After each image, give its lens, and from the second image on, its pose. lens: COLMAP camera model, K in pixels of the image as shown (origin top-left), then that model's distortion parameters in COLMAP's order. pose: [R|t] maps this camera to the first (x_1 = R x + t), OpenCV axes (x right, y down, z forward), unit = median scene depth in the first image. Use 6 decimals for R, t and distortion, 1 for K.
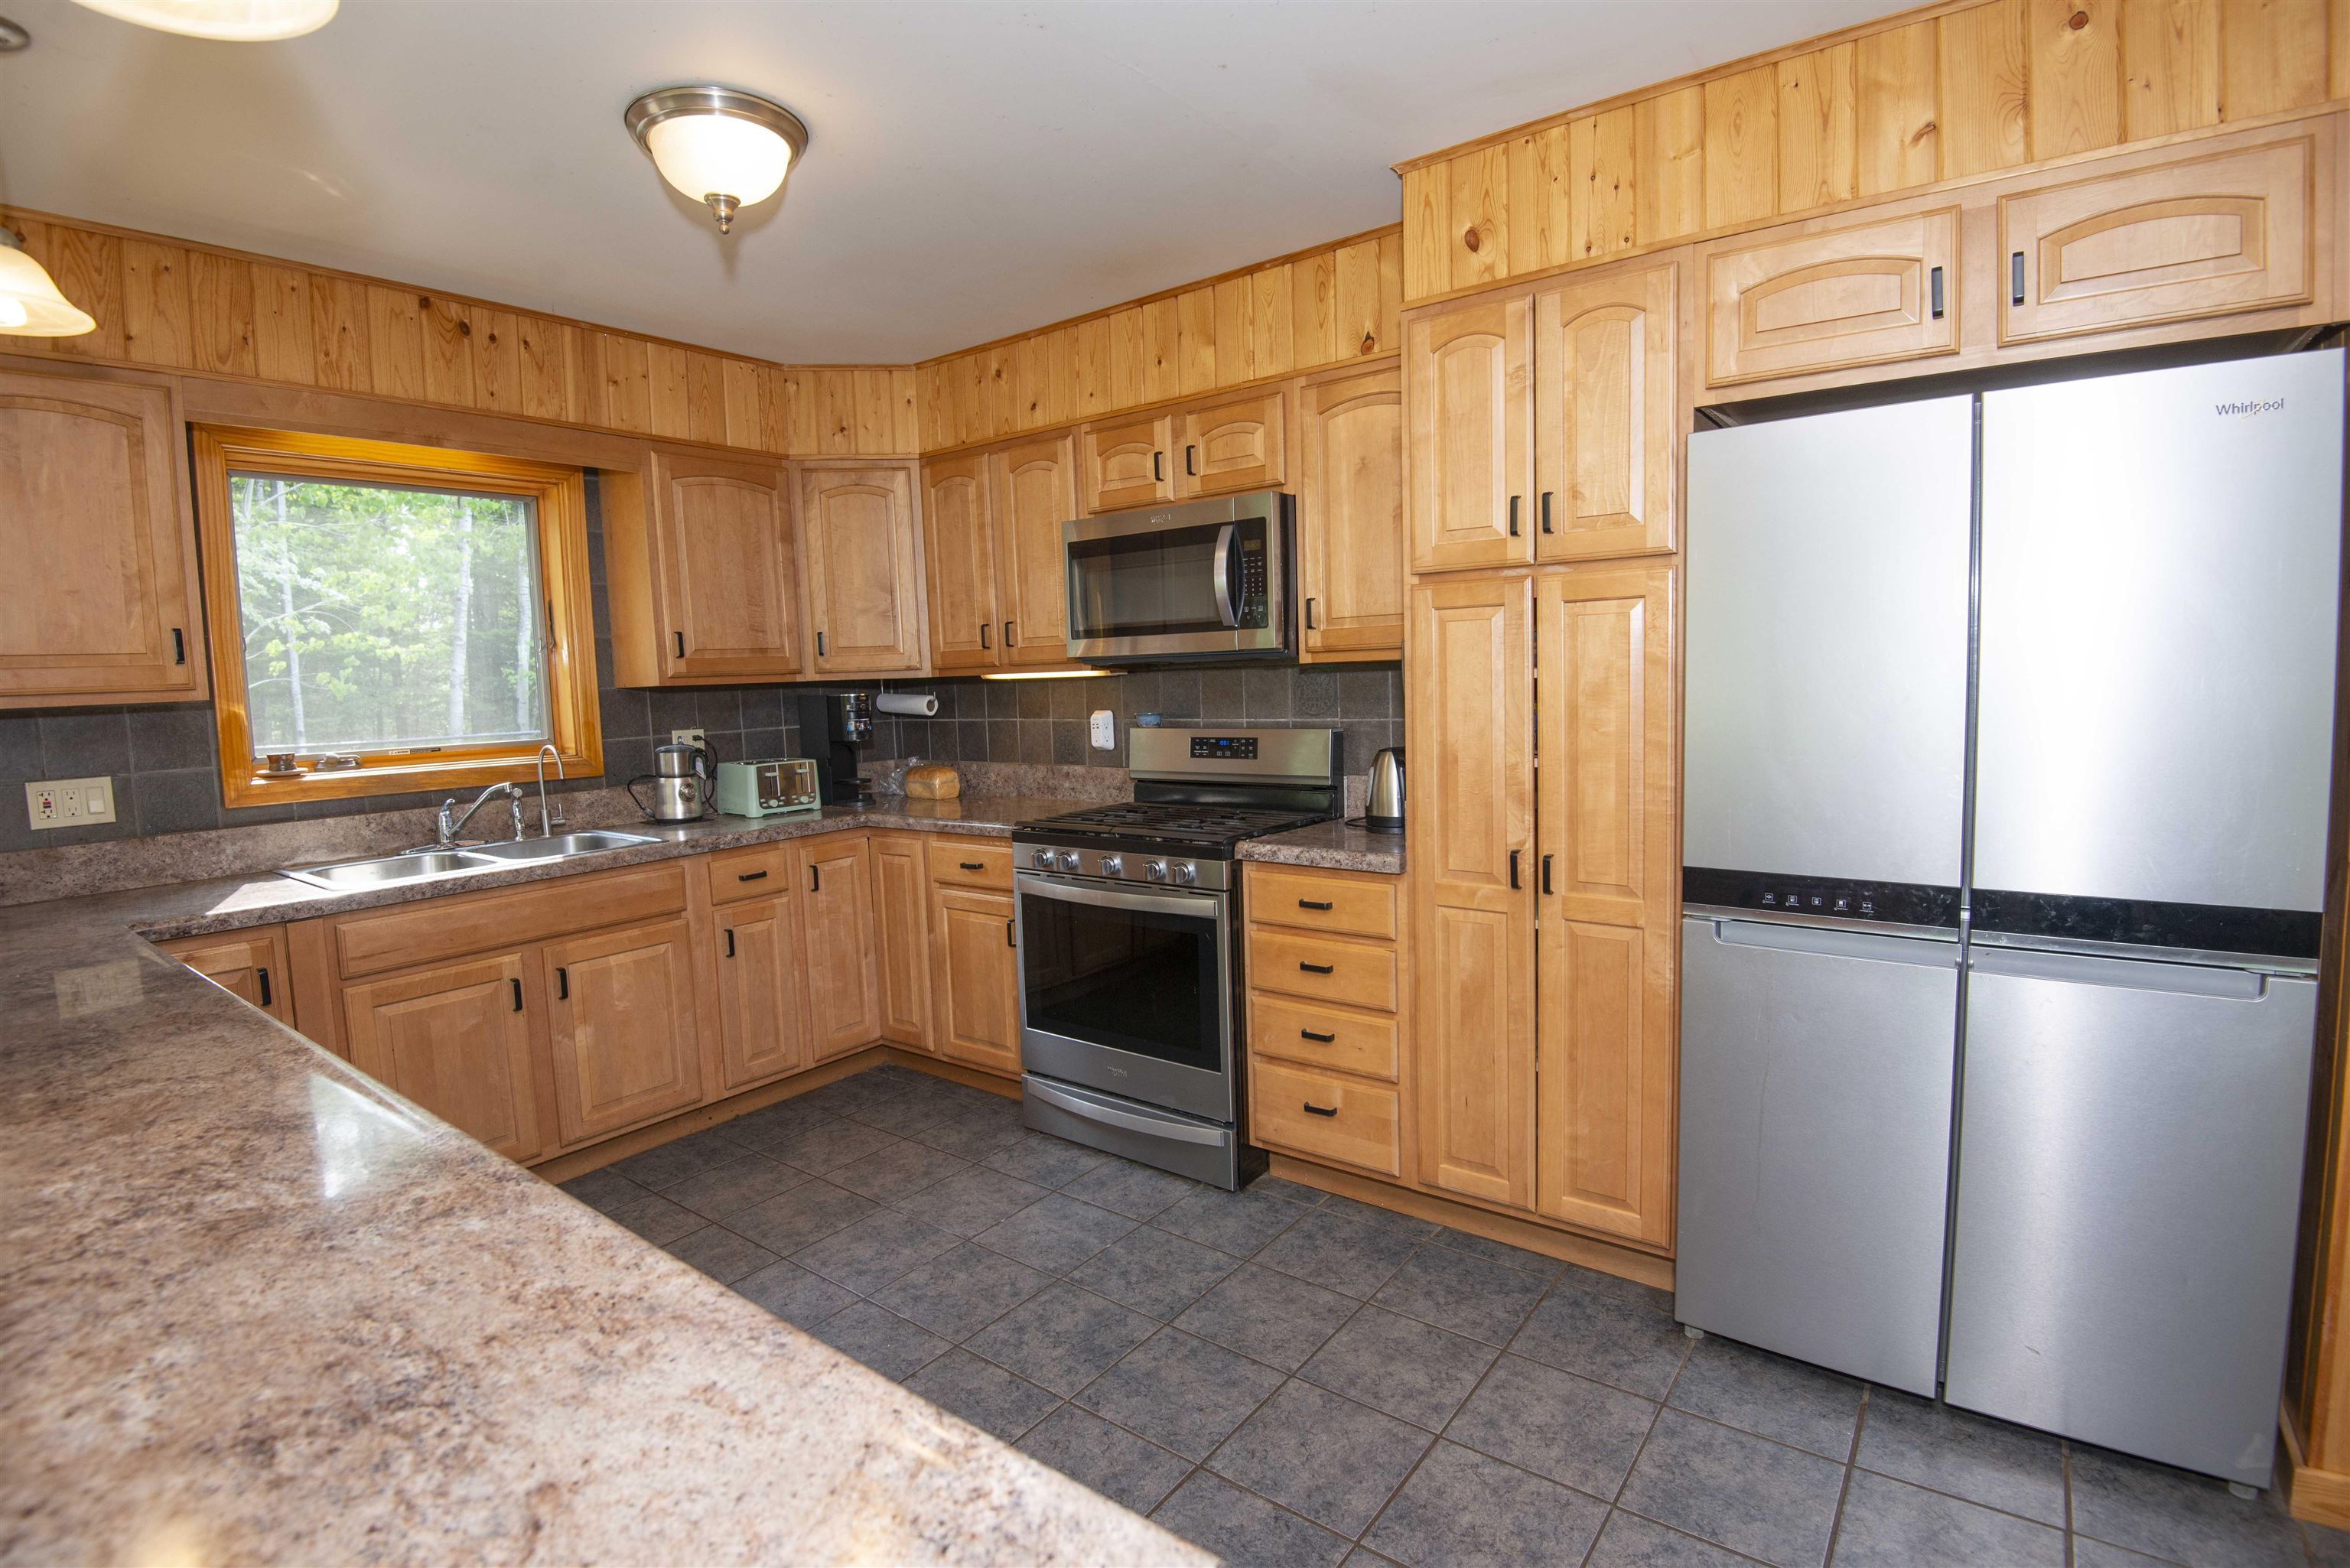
lens RADIAL K [[1113.9, 0, 1181.8], [0, 1113.9, 774.7], [0, 0, 1]] dist [-0.014199, -0.013644]
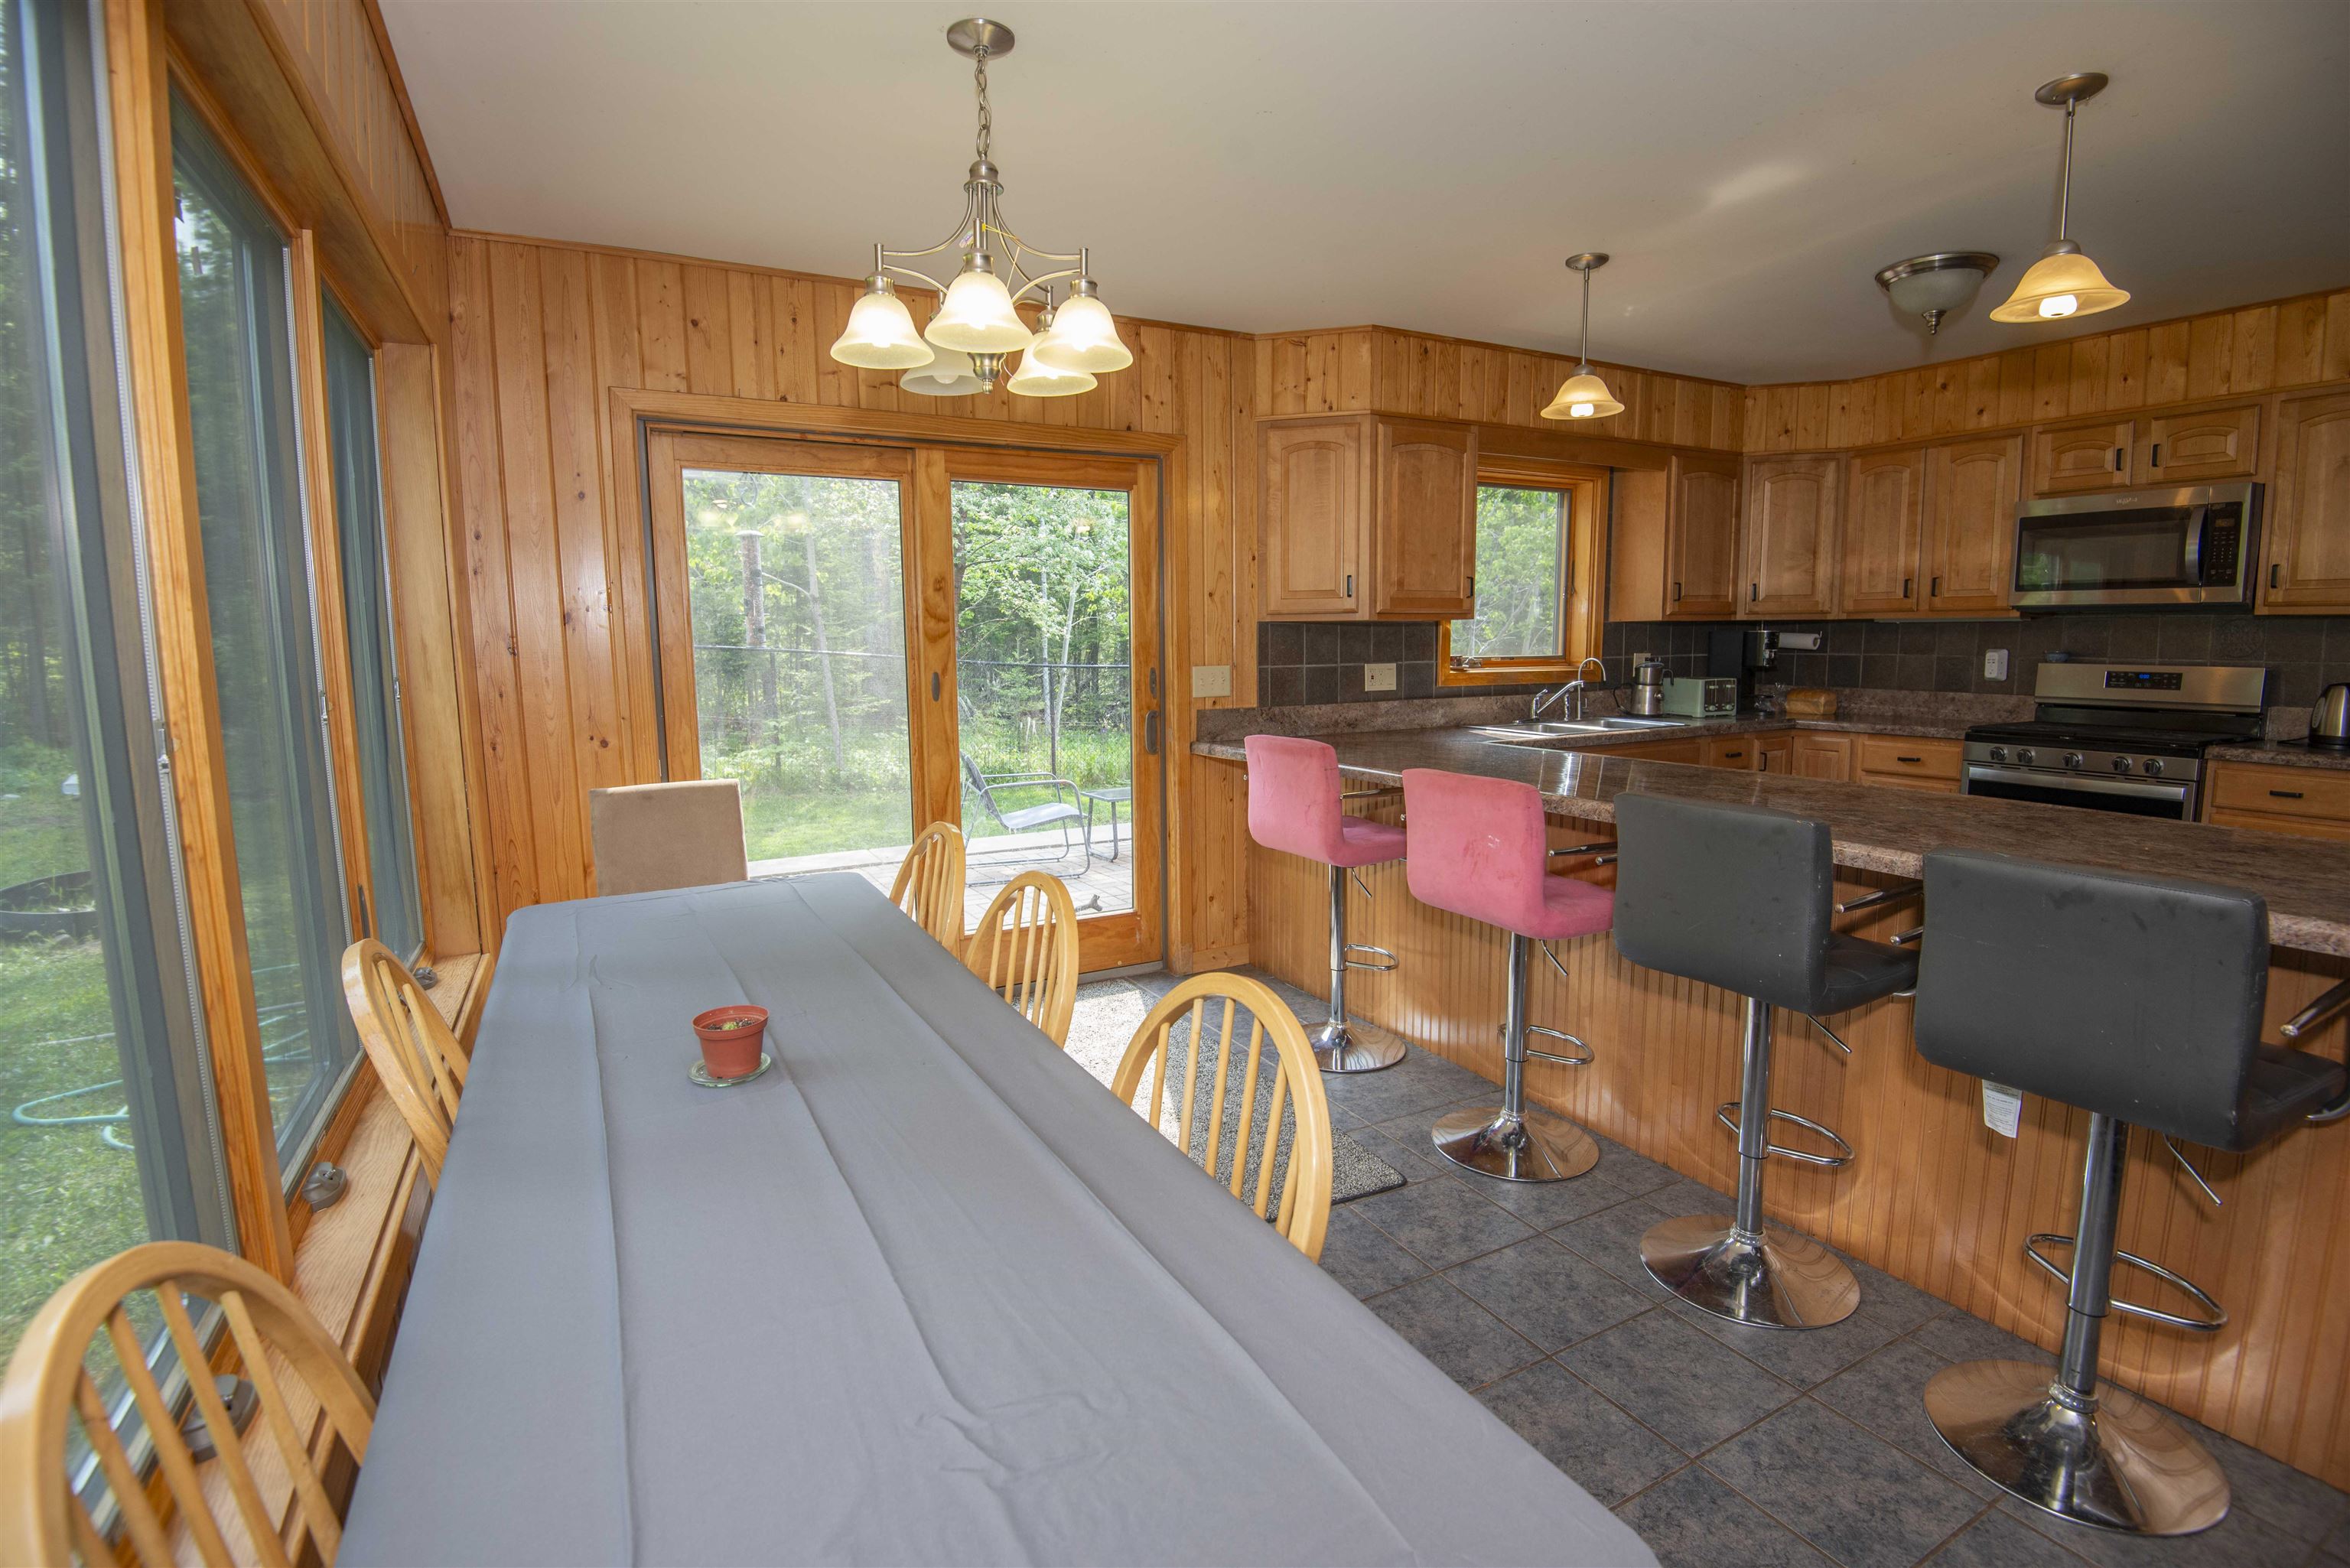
lens RADIAL K [[1113.9, 0, 1181.8], [0, 1113.9, 774.7], [0, 0, 1]] dist [-0.014199, -0.013644]
pose [[0.909663, 0.075771, -0.408378, -0.464162], [-0.058719, 0.996805, 0.054152, 0.083595], [0.411176, -0.025281, 0.911205, -0.612091]]
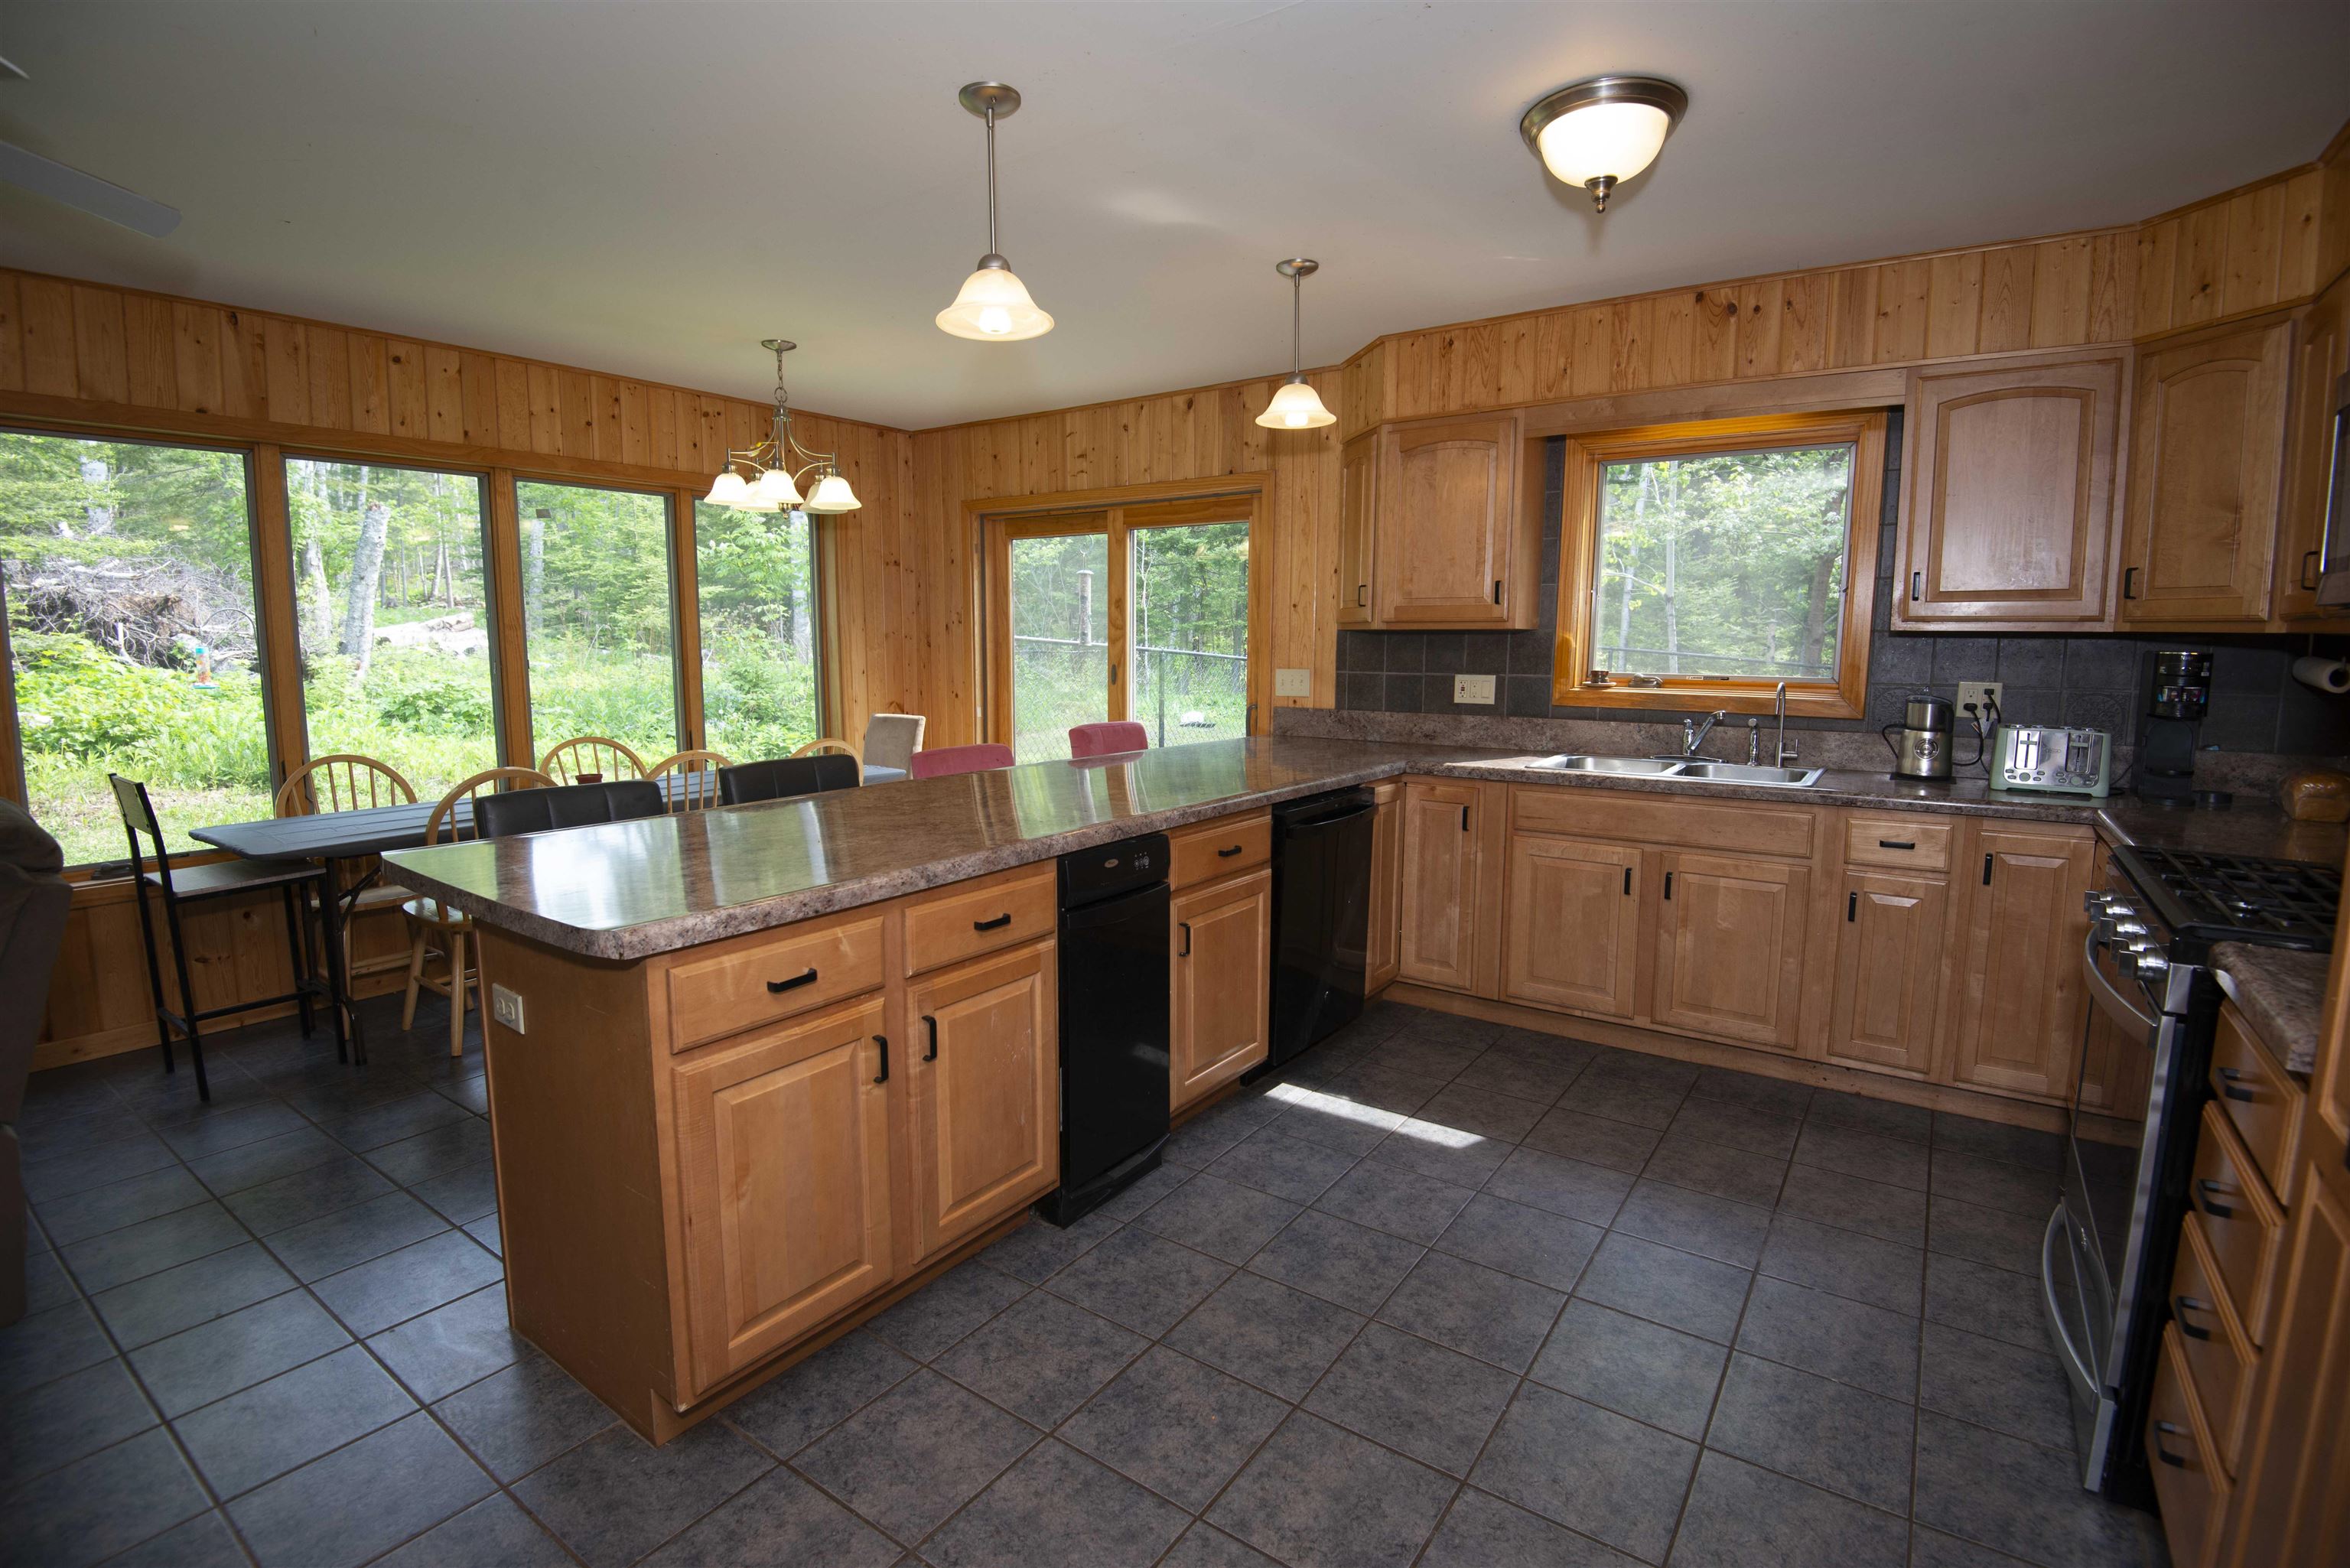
lens RADIAL K [[1082.7, 0, 1168.6], [0, 1082.7, 779.0], [0, 0, 1]] dist [-0.011017, -0.020957]
pose [[0.027961, 0.162161, -0.986368, 0.465834], [-0.096774, 0.982558, 0.158791, -0.043884], [0.994914, 0.091015, 0.043166, 0.384330]]
